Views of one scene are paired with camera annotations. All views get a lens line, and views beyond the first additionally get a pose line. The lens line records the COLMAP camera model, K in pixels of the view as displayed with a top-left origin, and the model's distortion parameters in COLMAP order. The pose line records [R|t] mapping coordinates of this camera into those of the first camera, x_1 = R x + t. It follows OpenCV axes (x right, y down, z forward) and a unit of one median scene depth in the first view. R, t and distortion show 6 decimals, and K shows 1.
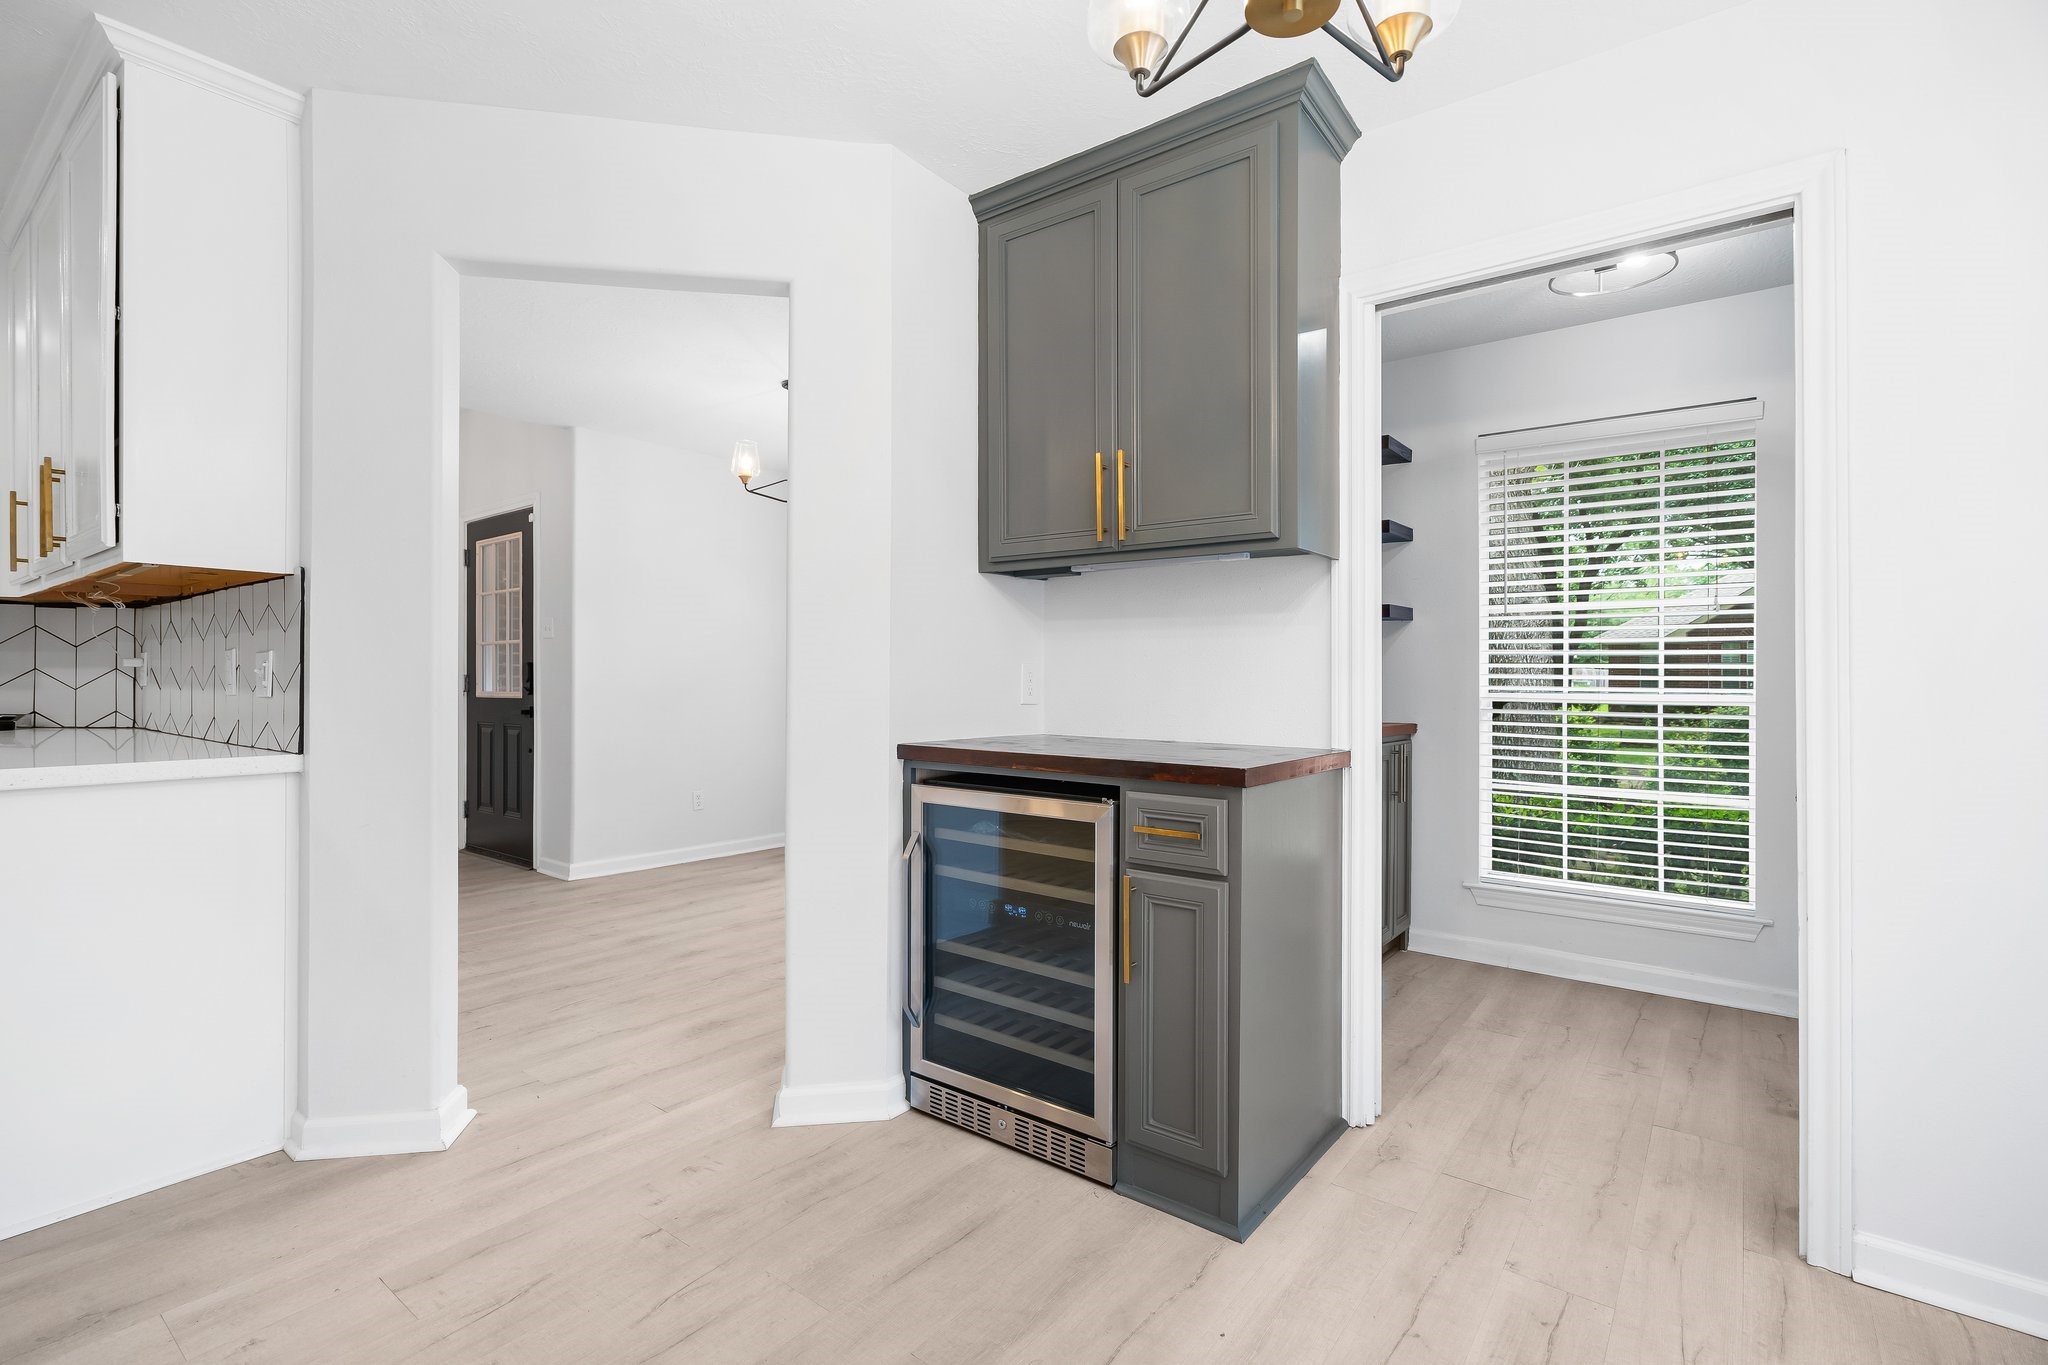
lens RADIAL K [[935.5, 0, 1018.4], [0, 935.5, 678.0], [0, 0, 1]] dist [-0.008246, 0.003019]
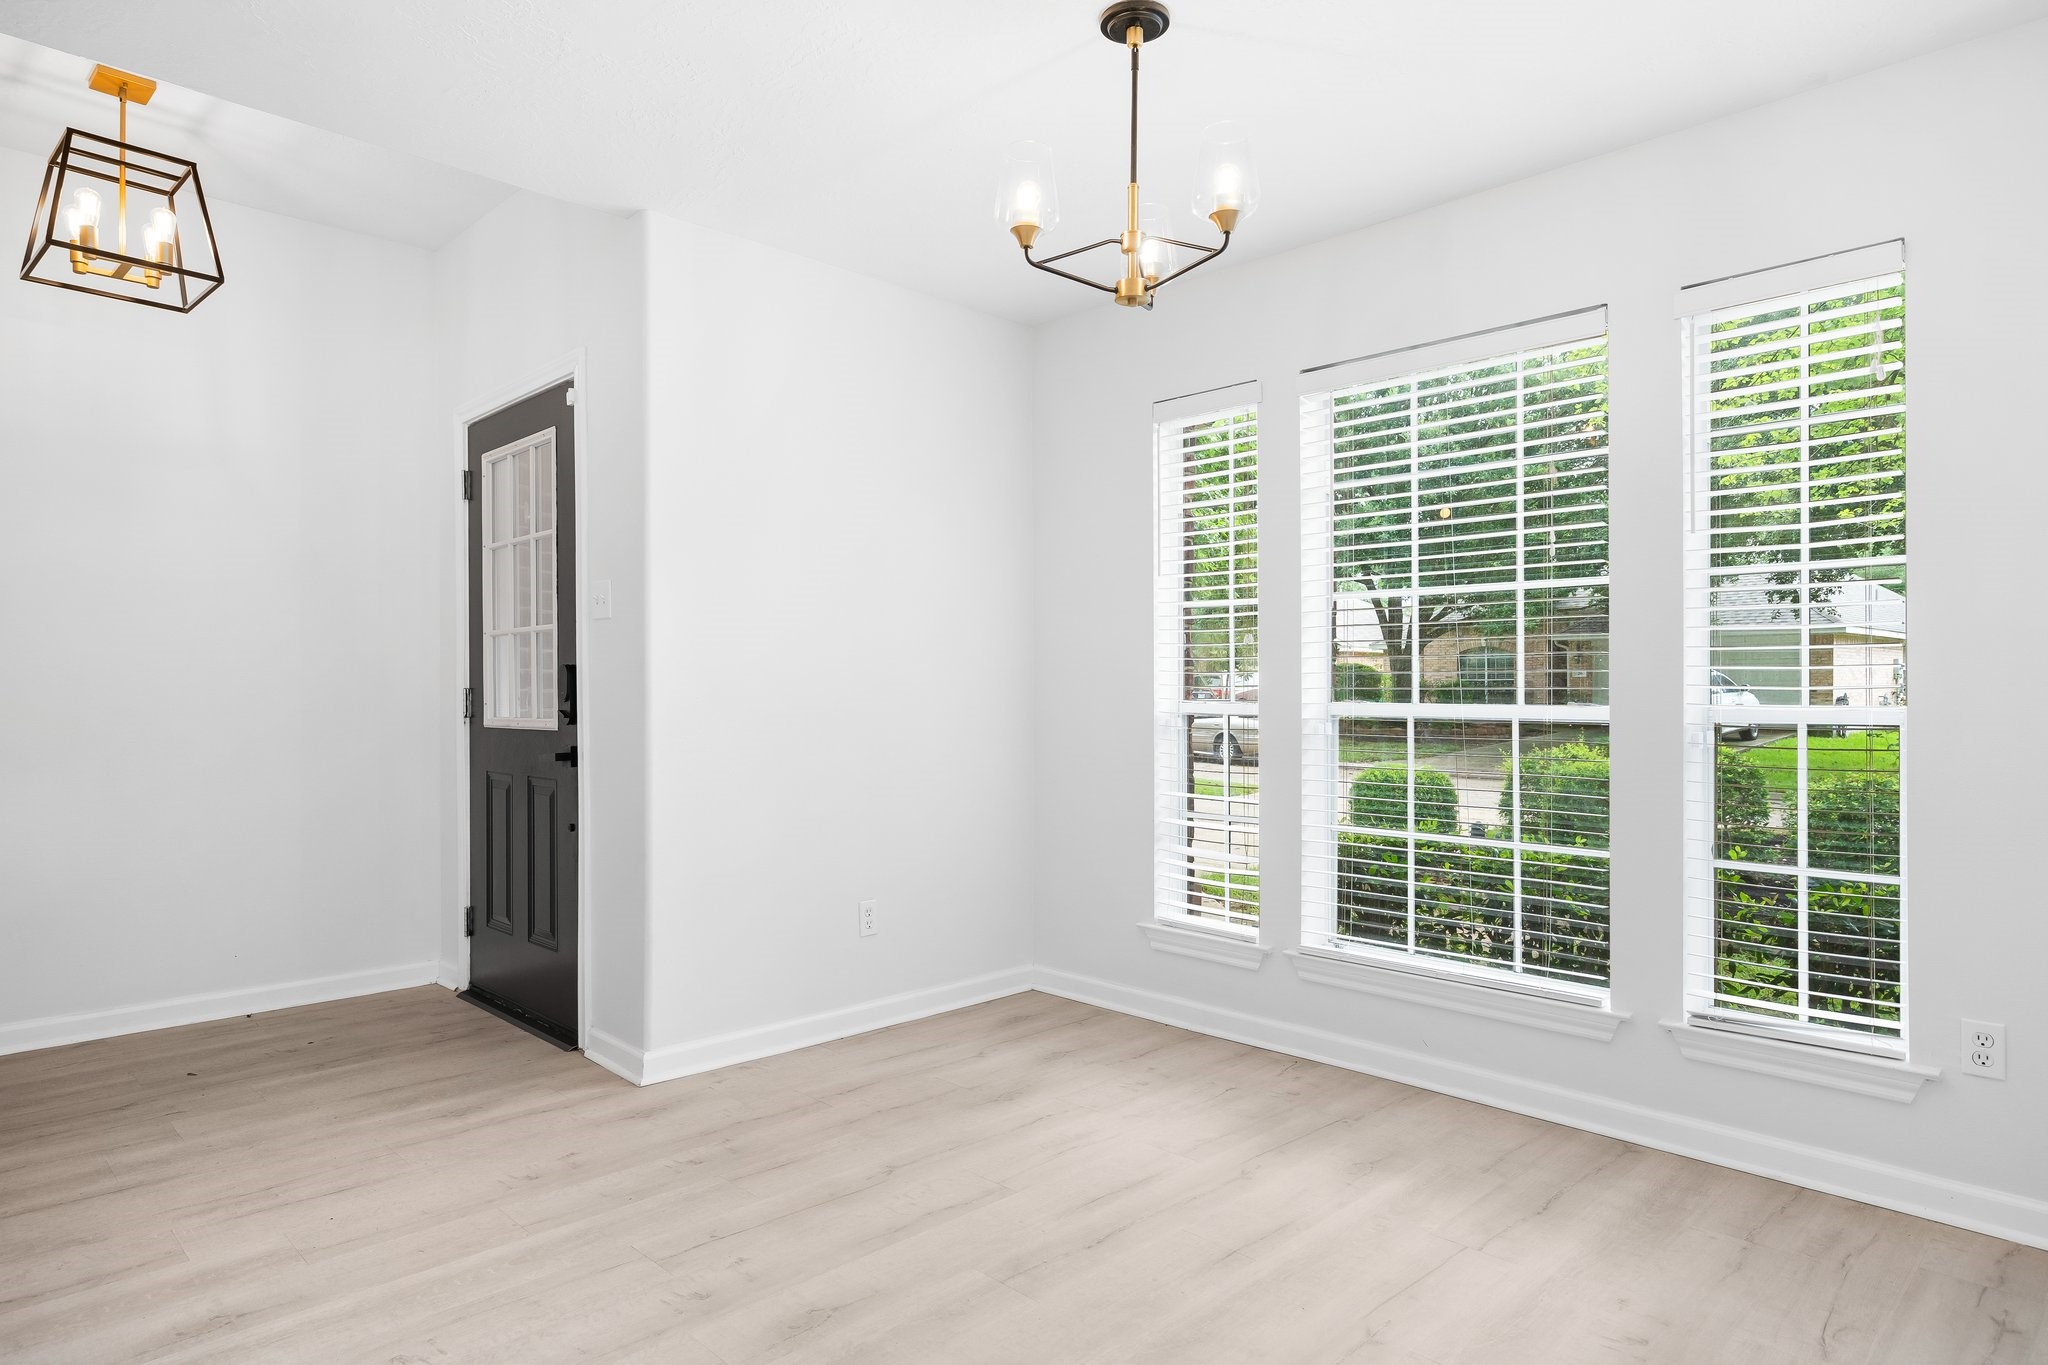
lens RADIAL K [[1172.3, 0, 1011.6], [0, 1172.3, 687.7], [0, 0, 1]] dist [0.004778, 0.001982]
pose [[0.990893, -0.006592, -0.134493, -0.175916], [0.006782, 0.999977, 0.000951, -0.002292], [0.134484, -0.001854, 0.990914, 0.355704]]
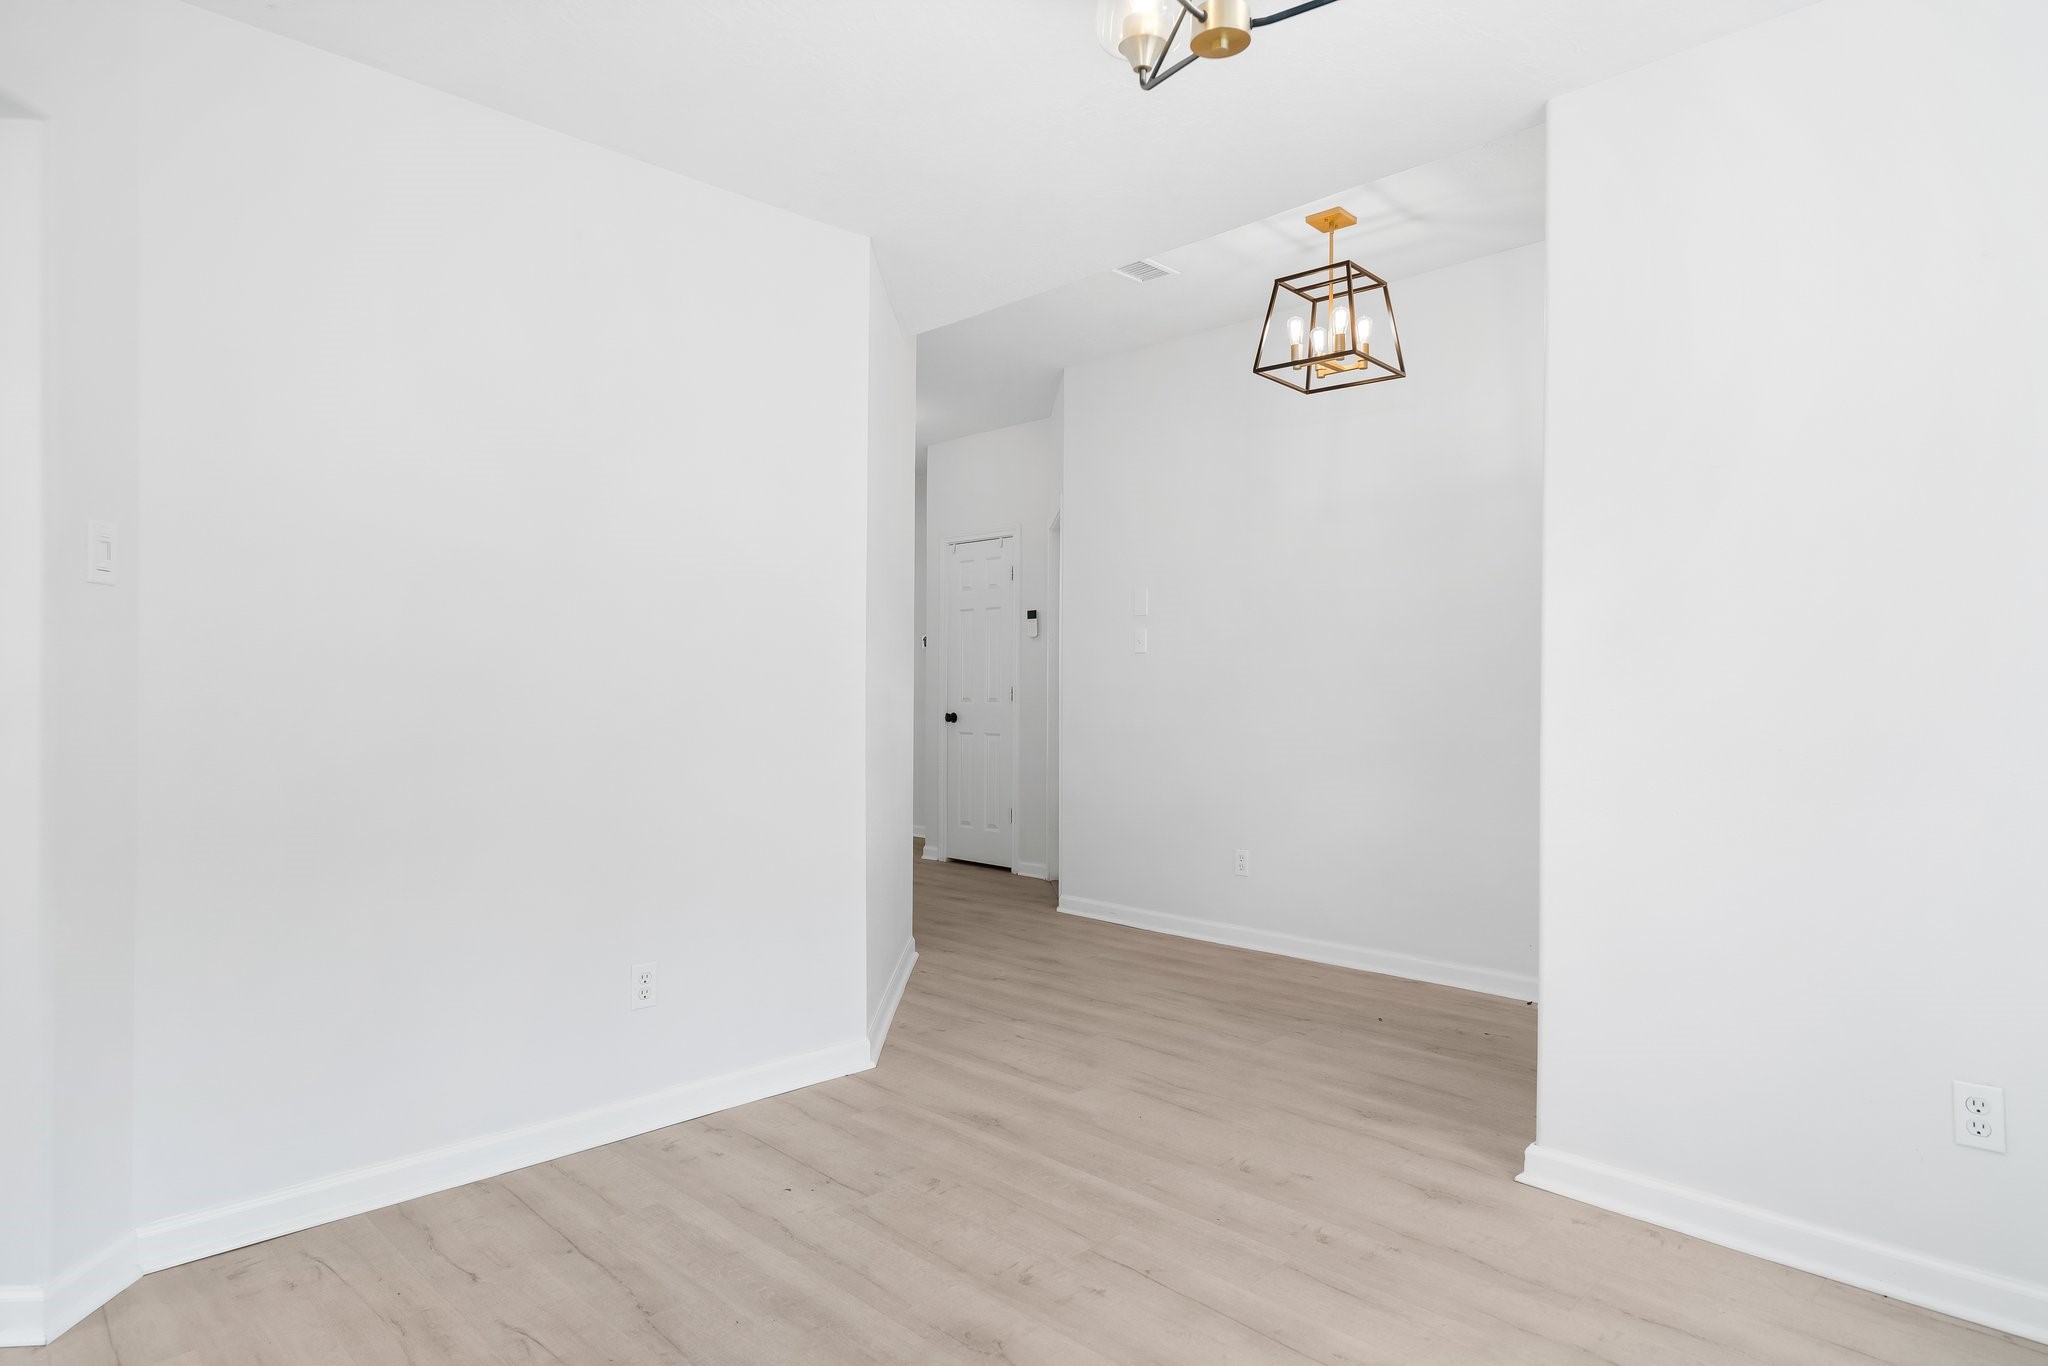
lens RADIAL K [[1172.3, 0, 1010.8], [0, 1172.3, 693.2], [0, 0, 1]] dist [0.004778, 0.001982]
pose [[-0.129825, -0.007468, -0.991509, 0.074027], [-0.004163, 0.999967, -0.006987, 0.000917], [0.991528, 0.003221, -0.129852, 0.781957]]
